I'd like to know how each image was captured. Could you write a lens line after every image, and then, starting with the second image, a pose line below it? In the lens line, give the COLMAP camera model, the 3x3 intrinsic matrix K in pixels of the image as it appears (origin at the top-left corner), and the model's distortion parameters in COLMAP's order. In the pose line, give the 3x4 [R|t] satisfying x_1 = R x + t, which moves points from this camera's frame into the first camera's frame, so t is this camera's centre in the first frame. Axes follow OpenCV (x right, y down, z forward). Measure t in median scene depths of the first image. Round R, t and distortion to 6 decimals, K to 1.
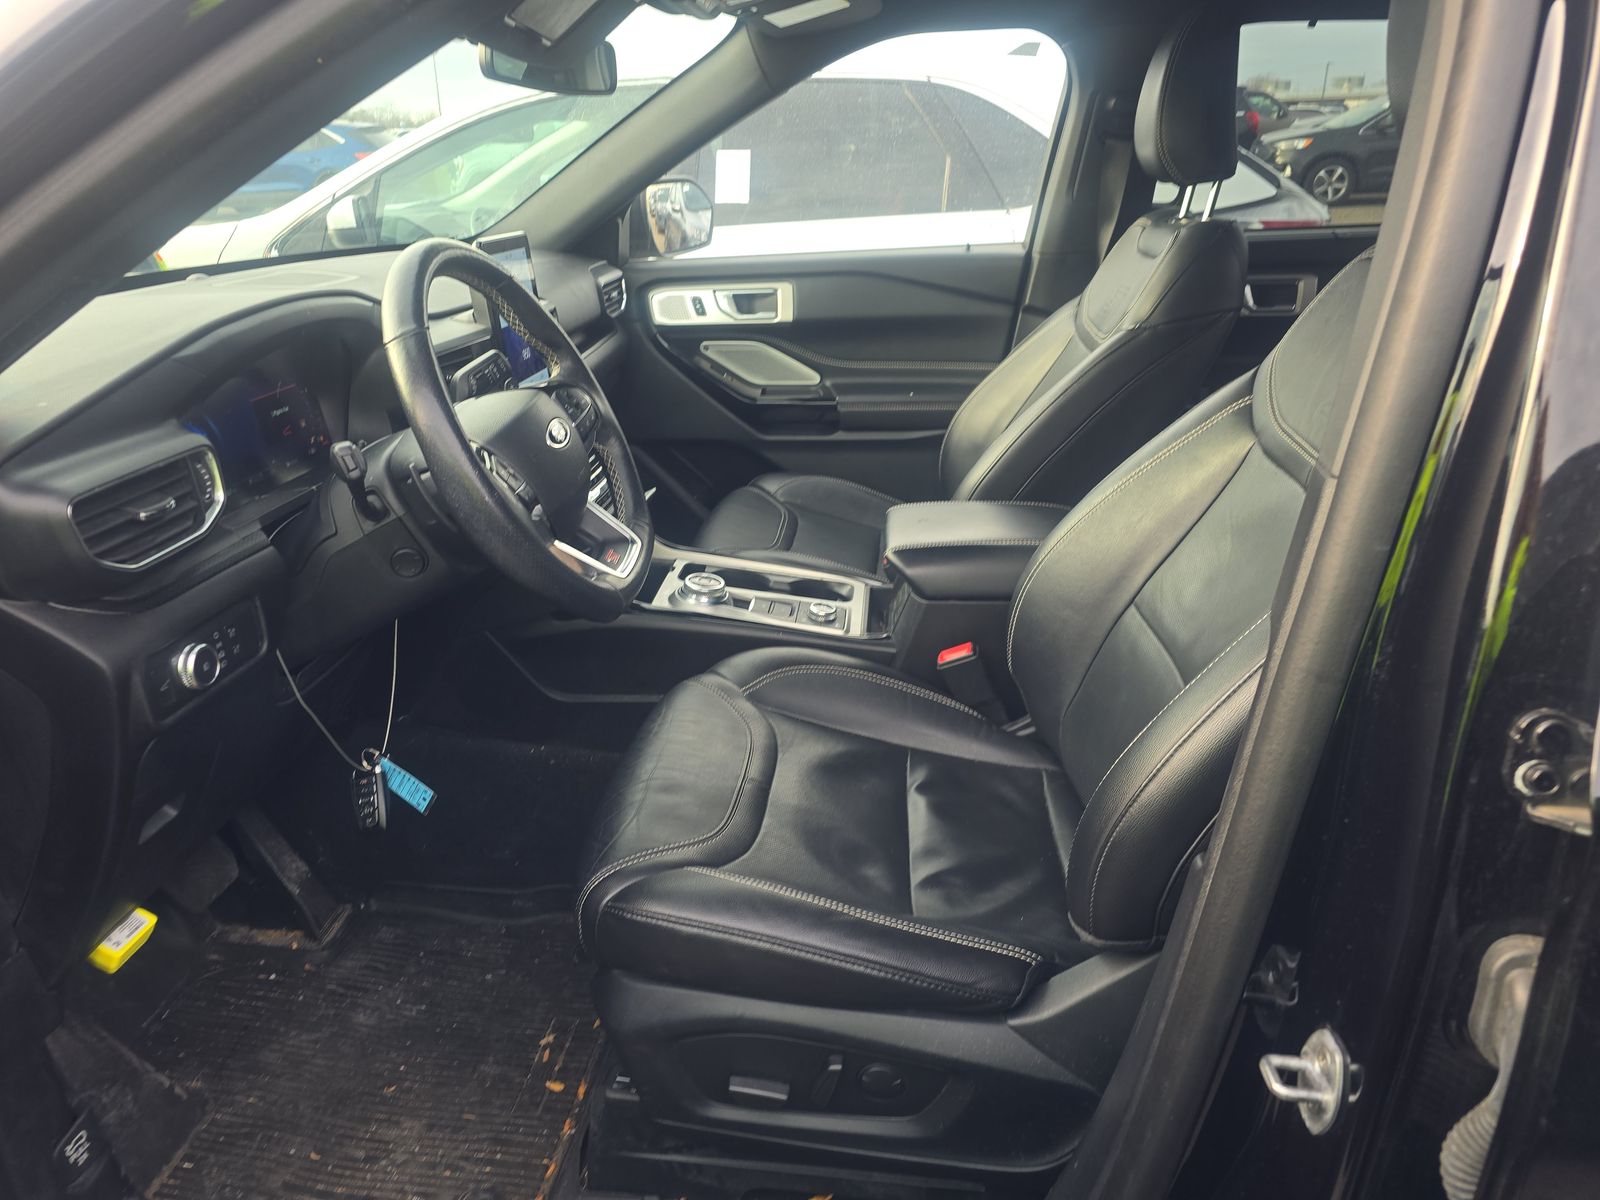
lens RADIAL K [[1174.4, 0, 802.0], [0, 1174.4, 597.3], [0, 0, 1]] dist [0.094100, -0.137834]
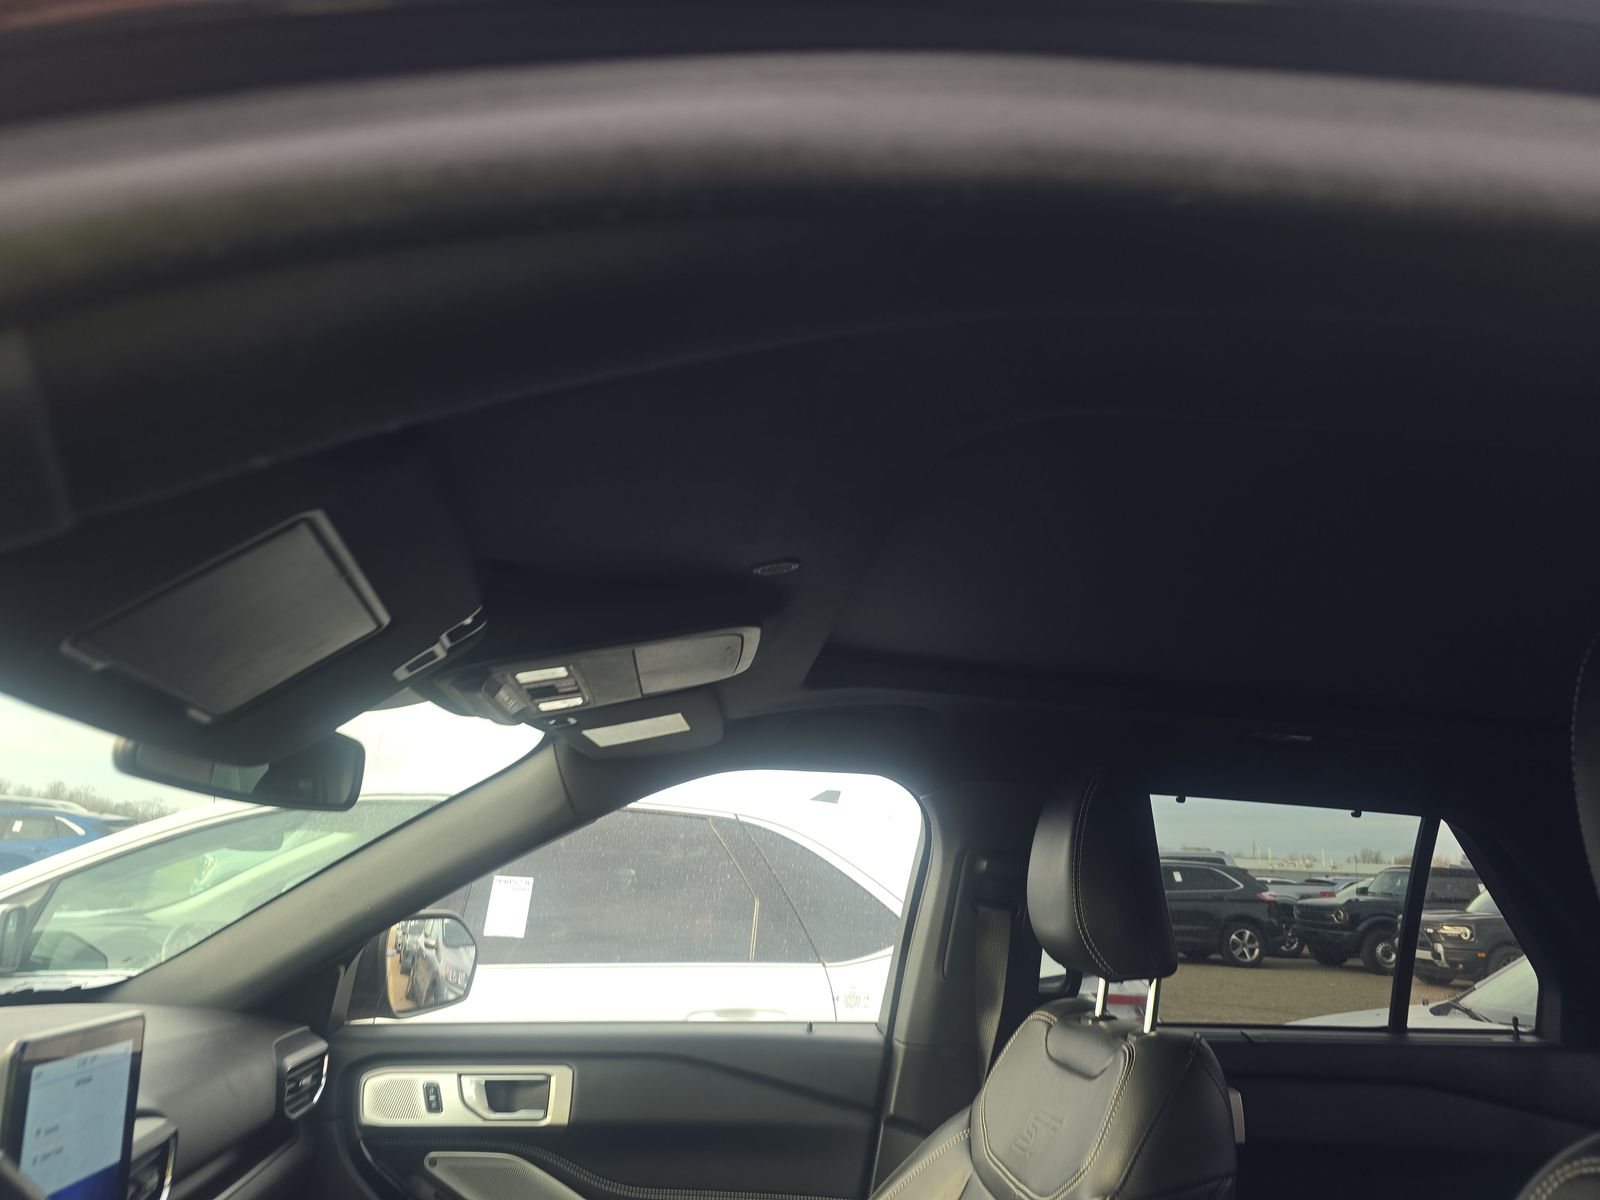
lens RADIAL K [[1174.4, 0, 802.0], [0, 1174.4, 597.3], [0, 0, 1]] dist [0.094100, -0.137834]
pose [[0.981200, 0.107554, 0.160247, -0.018507], [0.000173, 0.829827, -0.558020, -0.099273], [-0.192994, 0.547557, 0.814208, 0.226637]]
